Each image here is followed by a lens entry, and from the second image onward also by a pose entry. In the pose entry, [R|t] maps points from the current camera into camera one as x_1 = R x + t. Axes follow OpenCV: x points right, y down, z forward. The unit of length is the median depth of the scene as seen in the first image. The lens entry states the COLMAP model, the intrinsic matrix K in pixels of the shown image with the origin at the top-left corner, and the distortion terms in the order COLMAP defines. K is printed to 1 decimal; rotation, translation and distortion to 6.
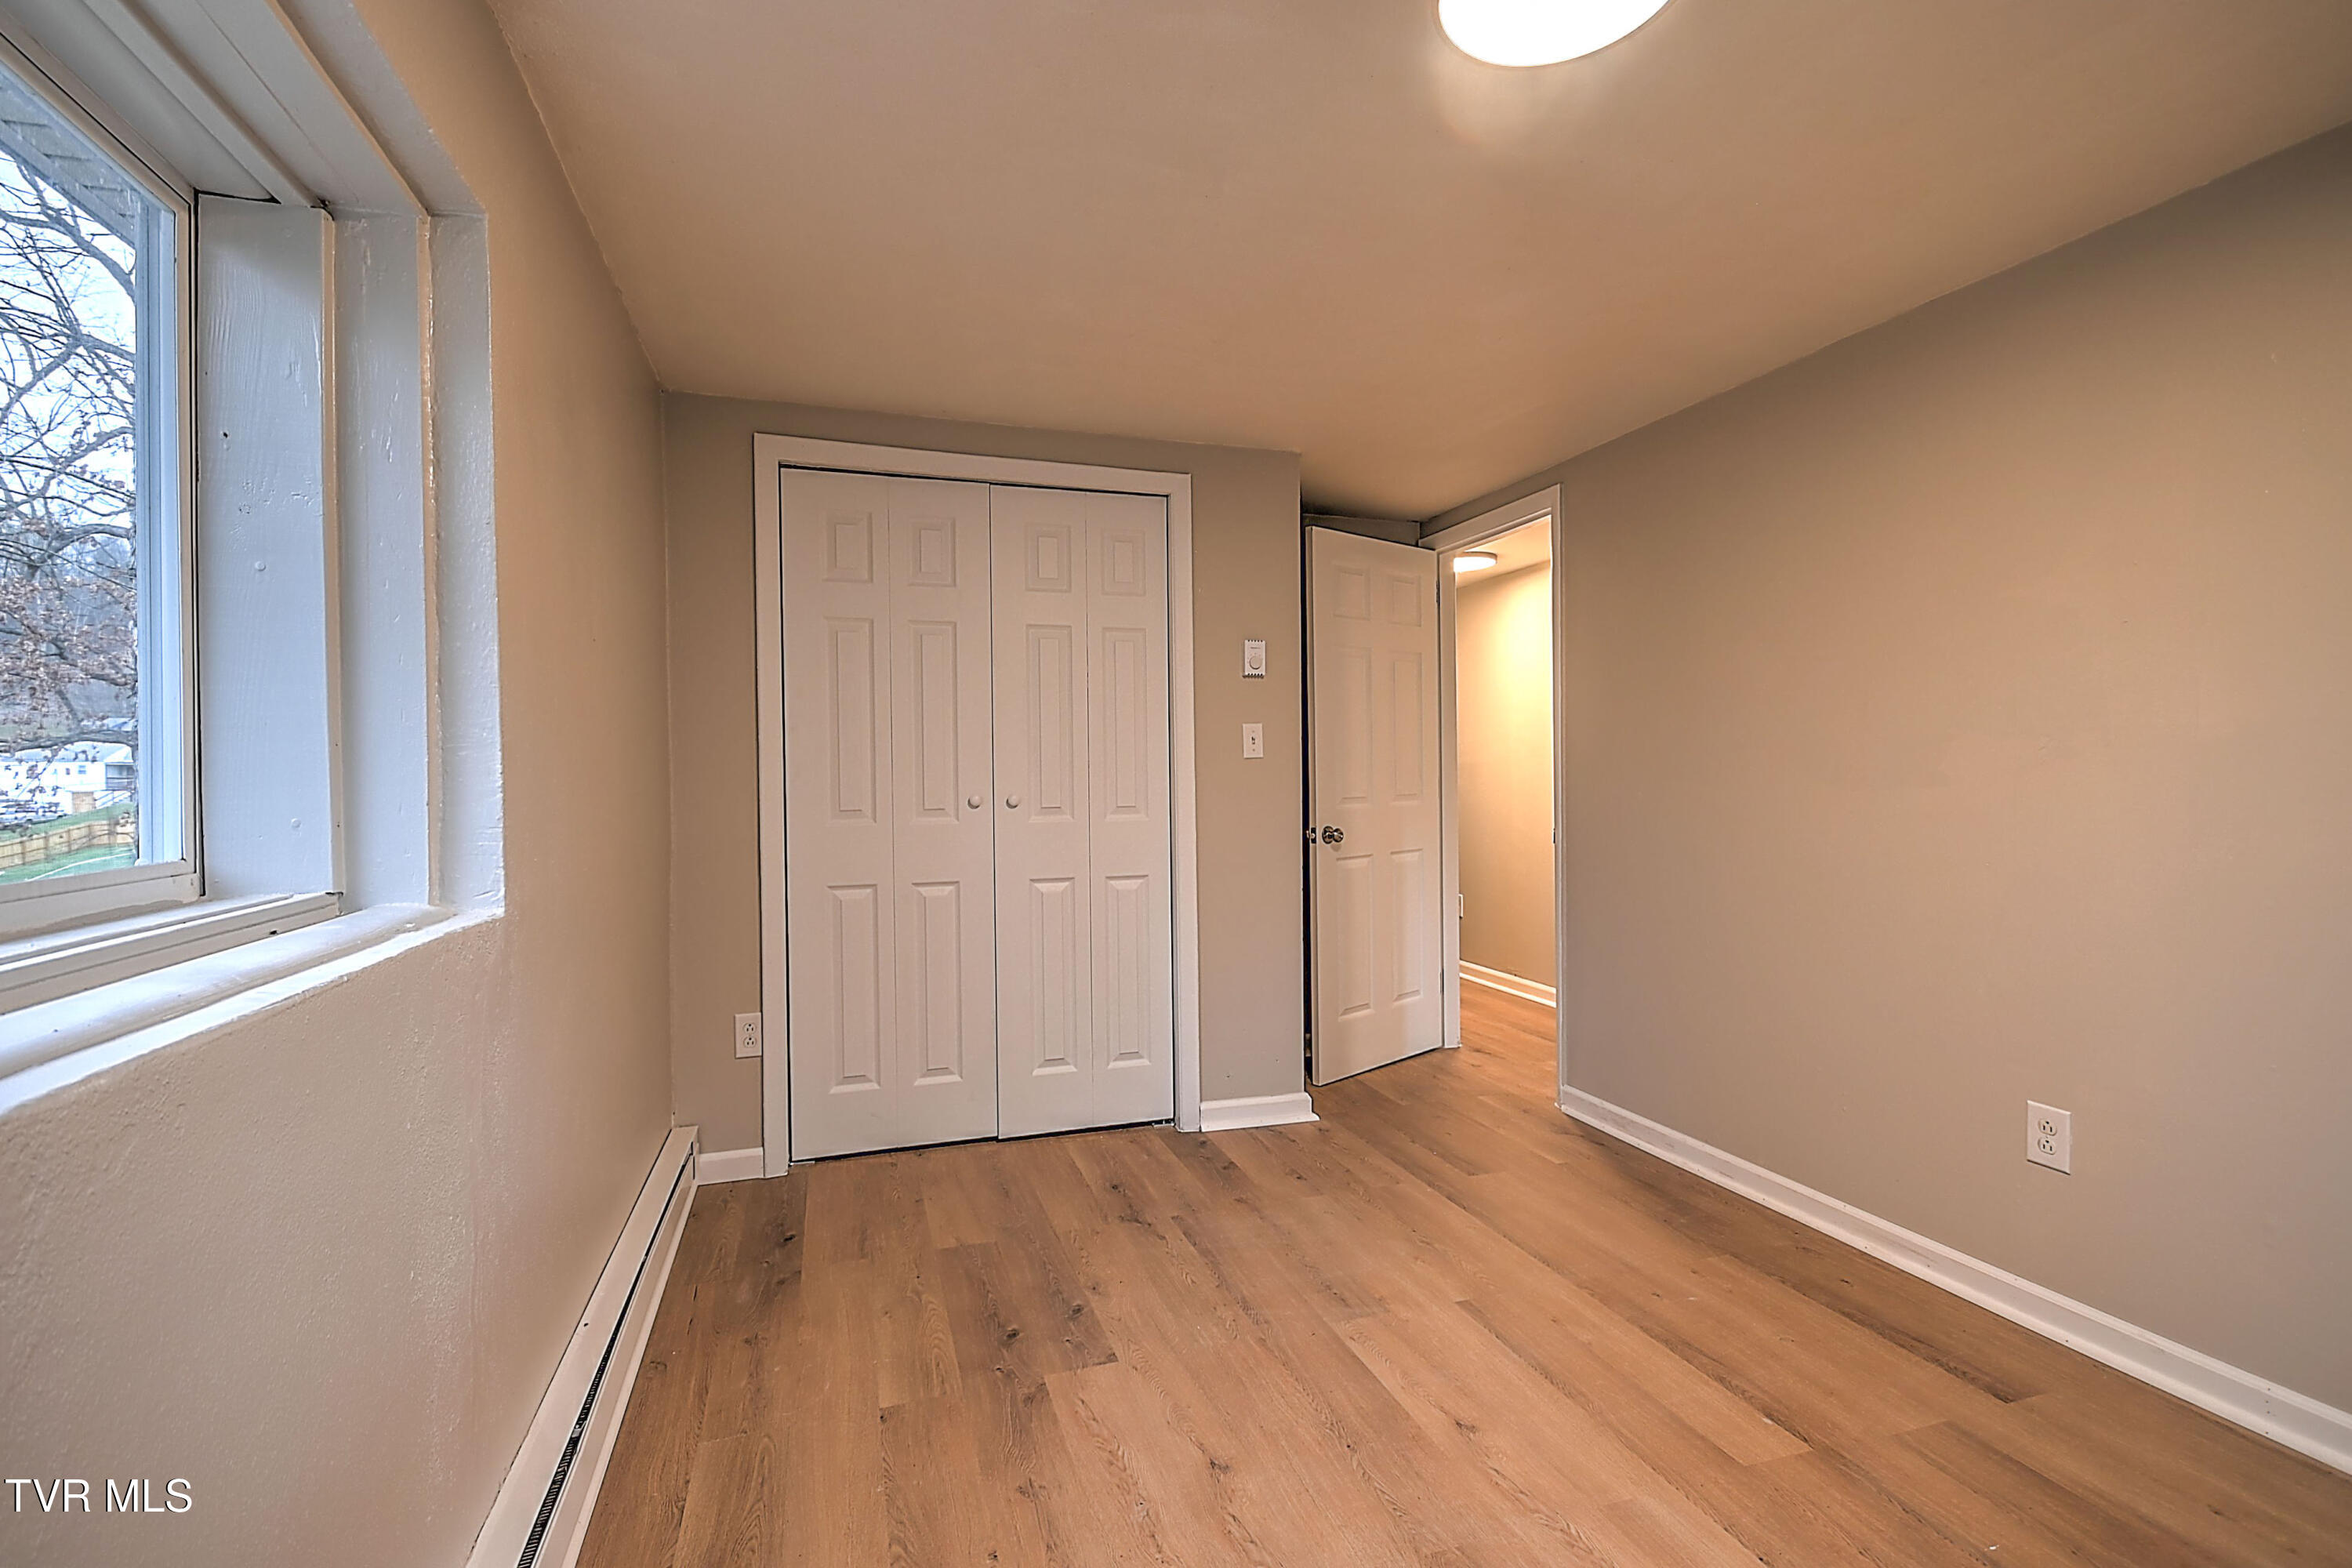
lens RADIAL K [[1040.6, 0, 1163.3], [0, 1040.6, 775.7], [0, 0, 1]] dist [0.011203, -0.000021]
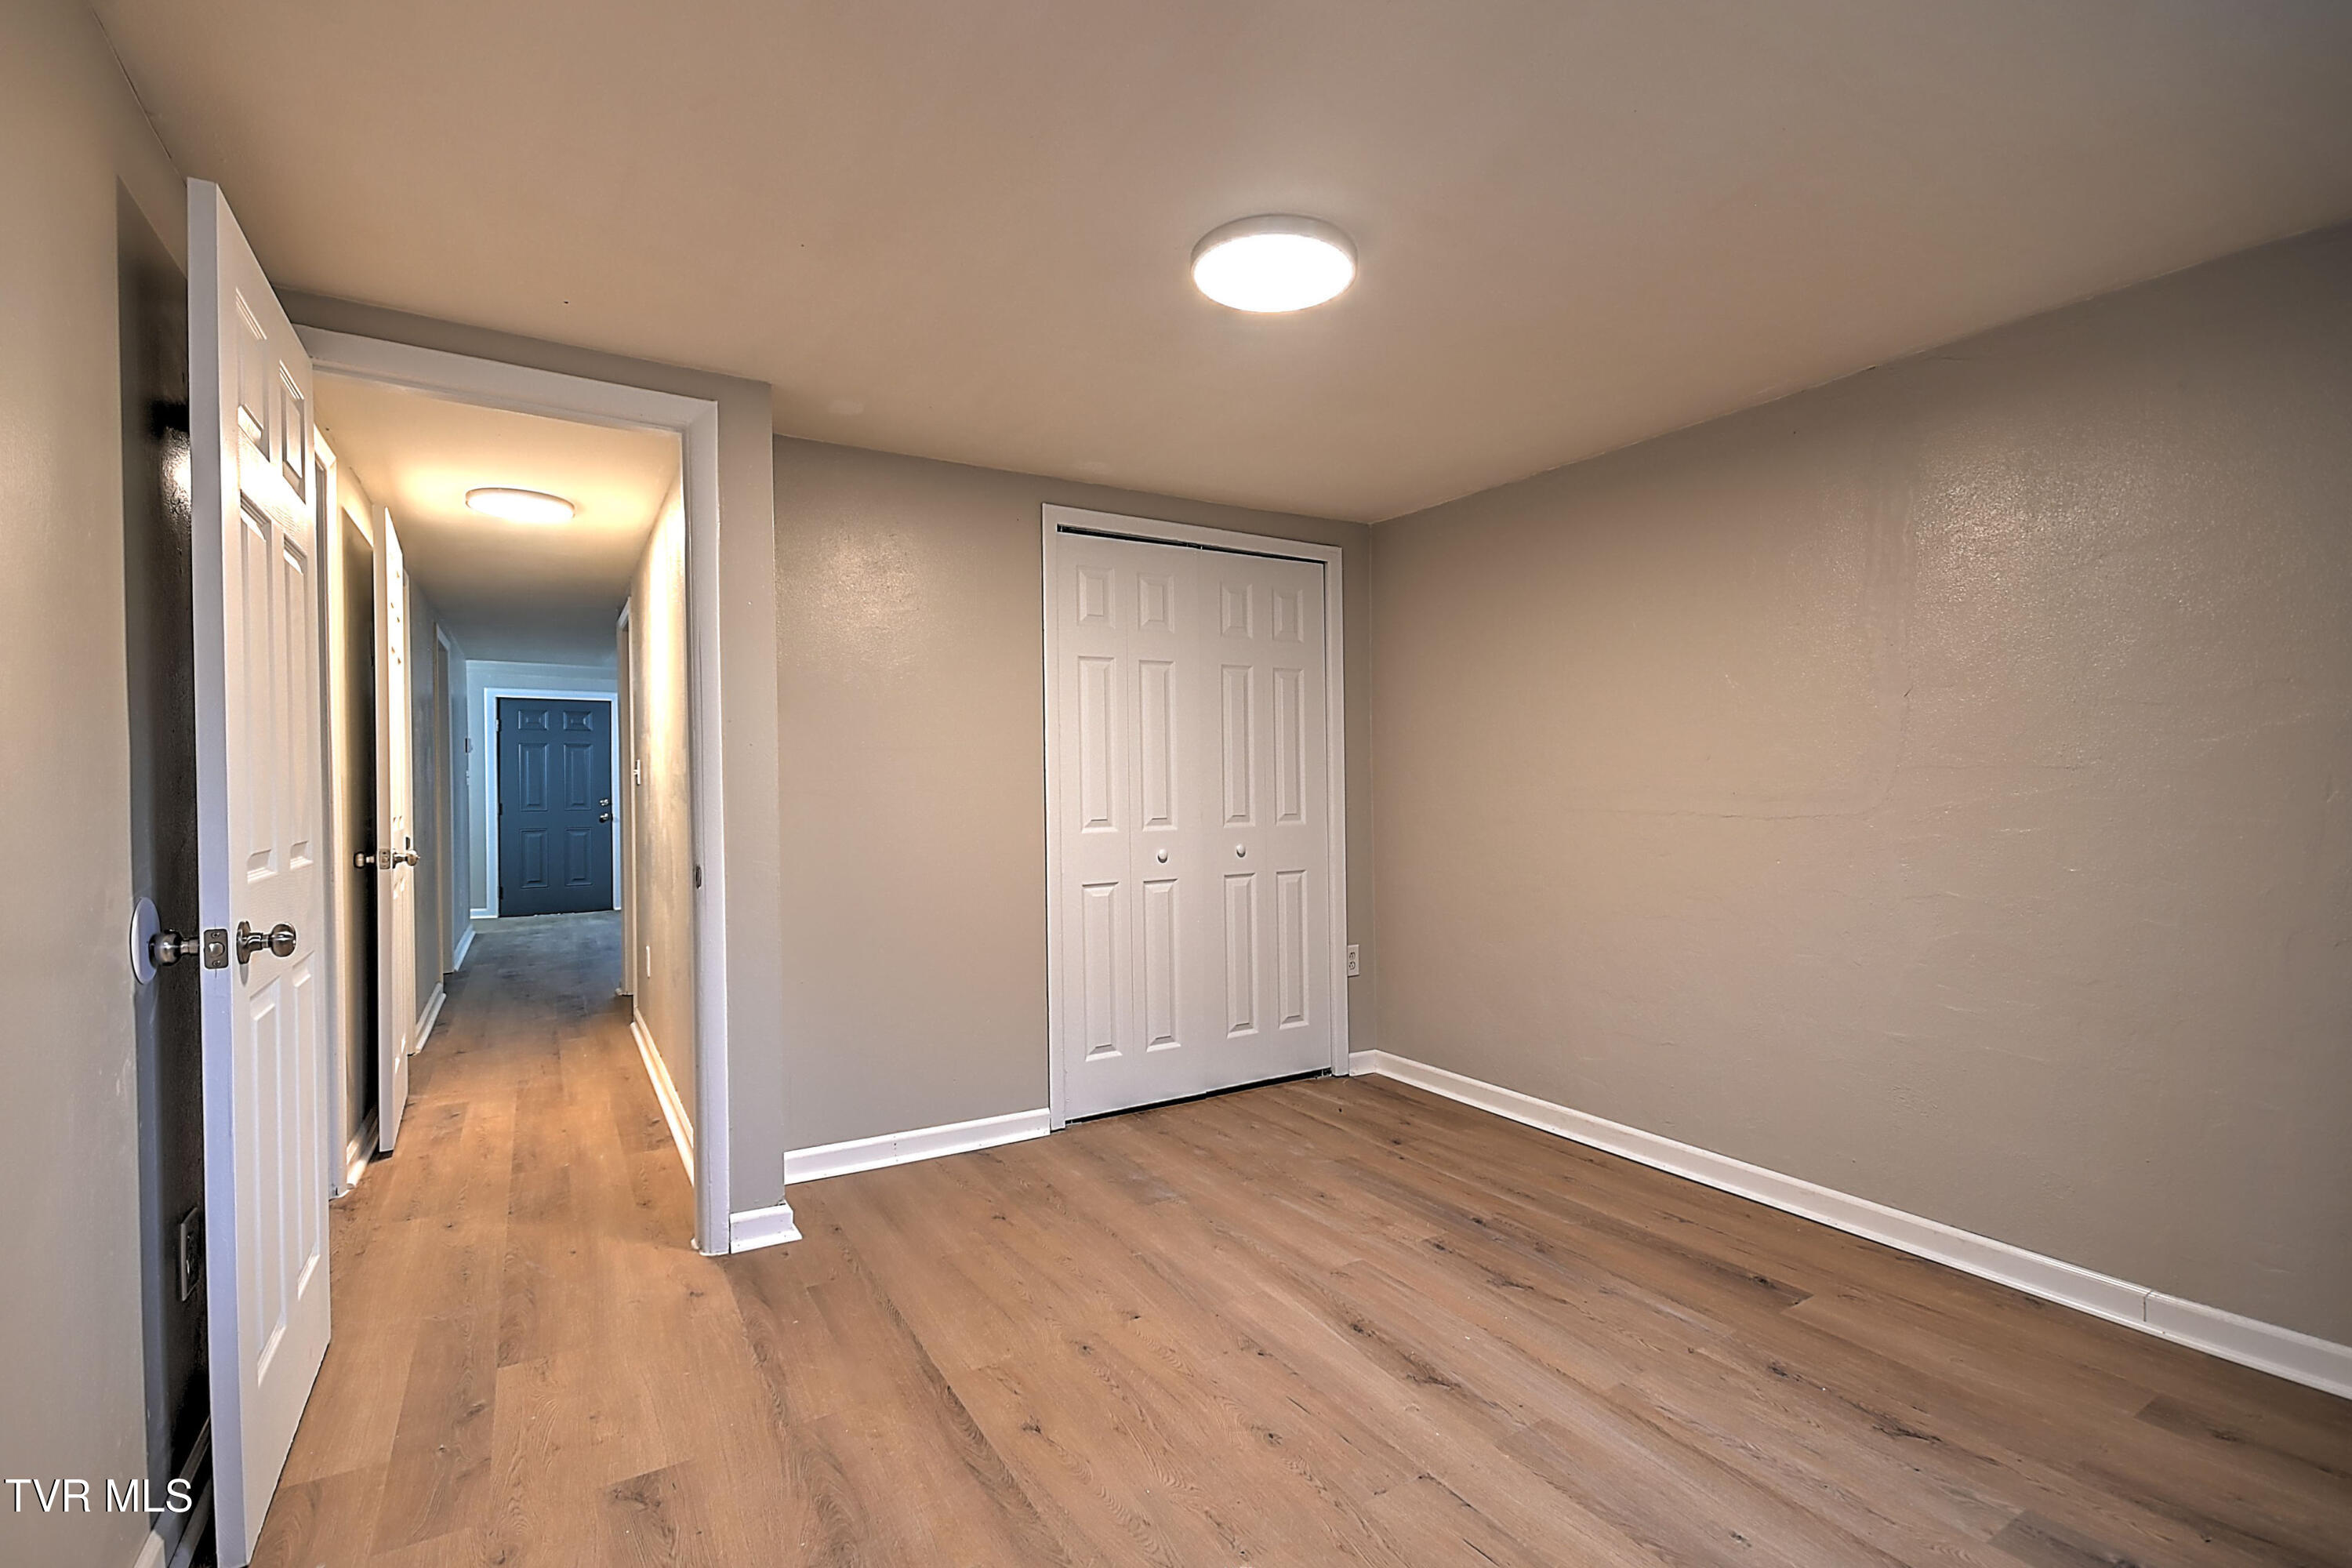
lens RADIAL K [[1033.2, 0, 1172.6], [0, 1033.2, 788.0], [0, 0, 1]] dist [0.021886, -0.013550]
pose [[0.970921, -0.006092, 0.239321, -0.513772], [0.007306, 0.999965, -0.004185, 0.002295], [-0.239287, 0.005812, 0.970931, -0.163475]]
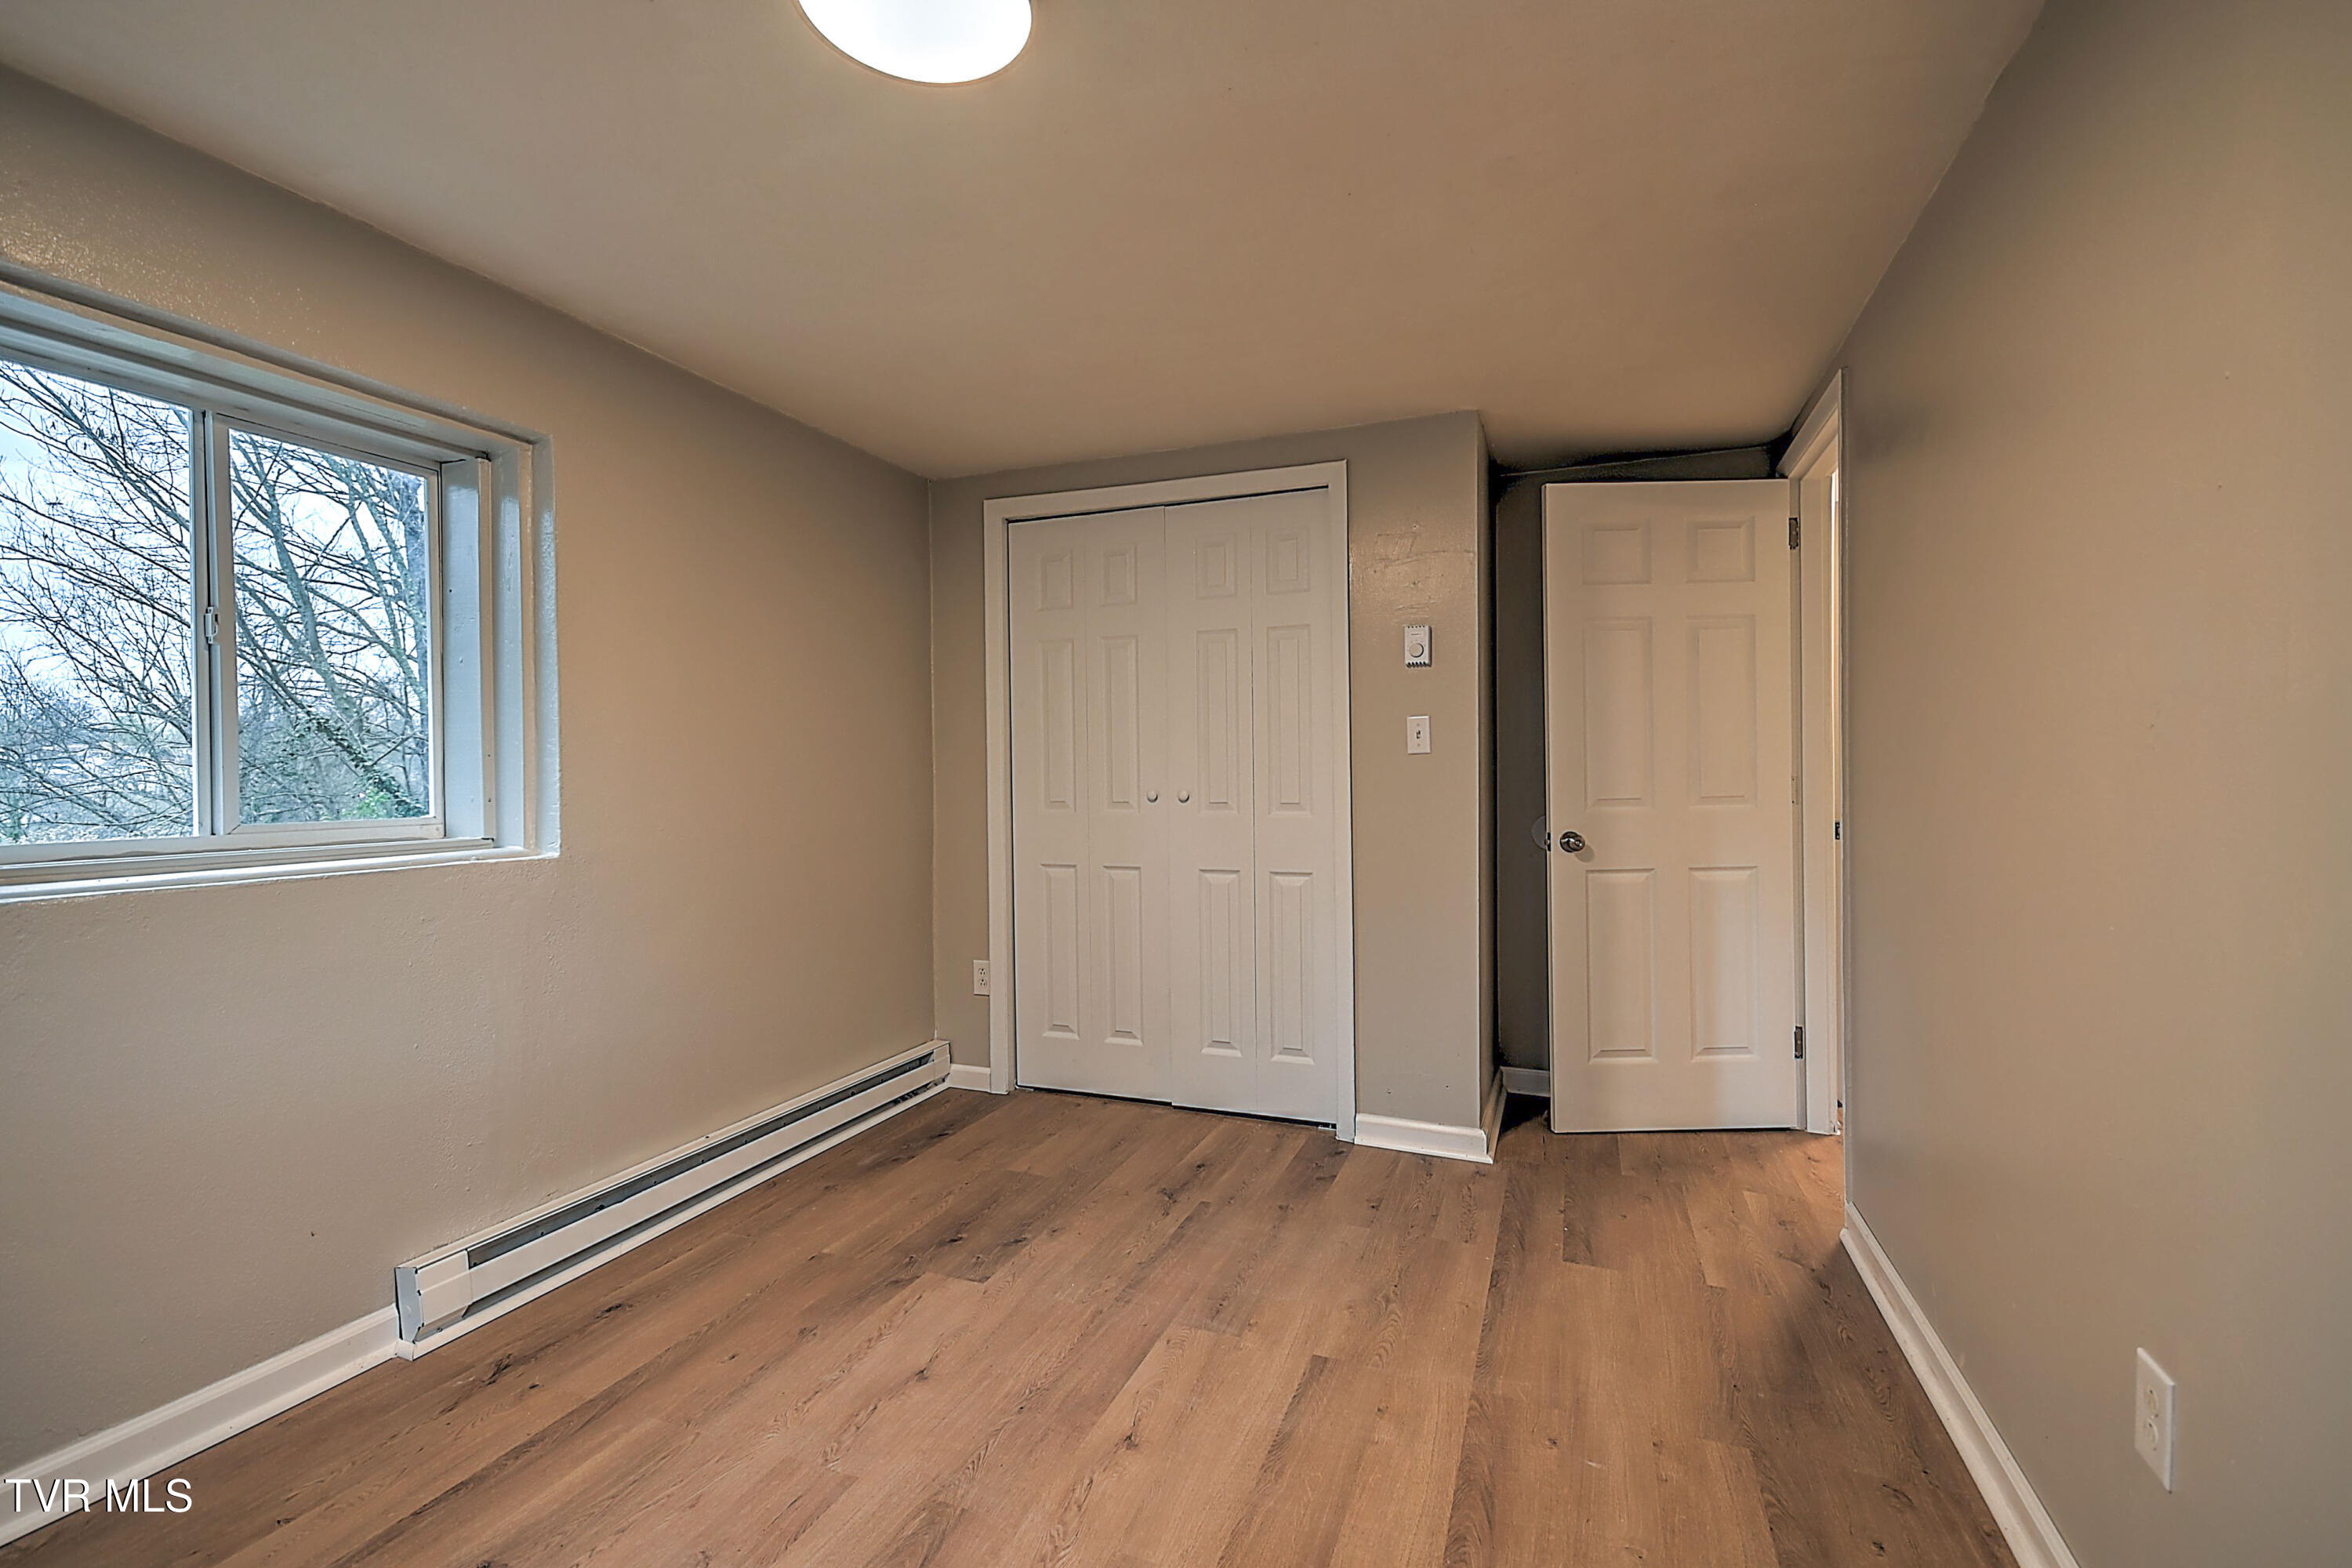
lens RADIAL K [[1040.6, 0, 1163.3], [0, 1040.6, 775.7], [0, 0, 1]] dist [0.011203, -0.000021]
pose [[0.770393, 0.003947, -0.637557, 0.561677], [-0.001004, 0.999987, 0.004978, -0.002073], [0.637568, -0.003195, 0.770387, 0.163604]]
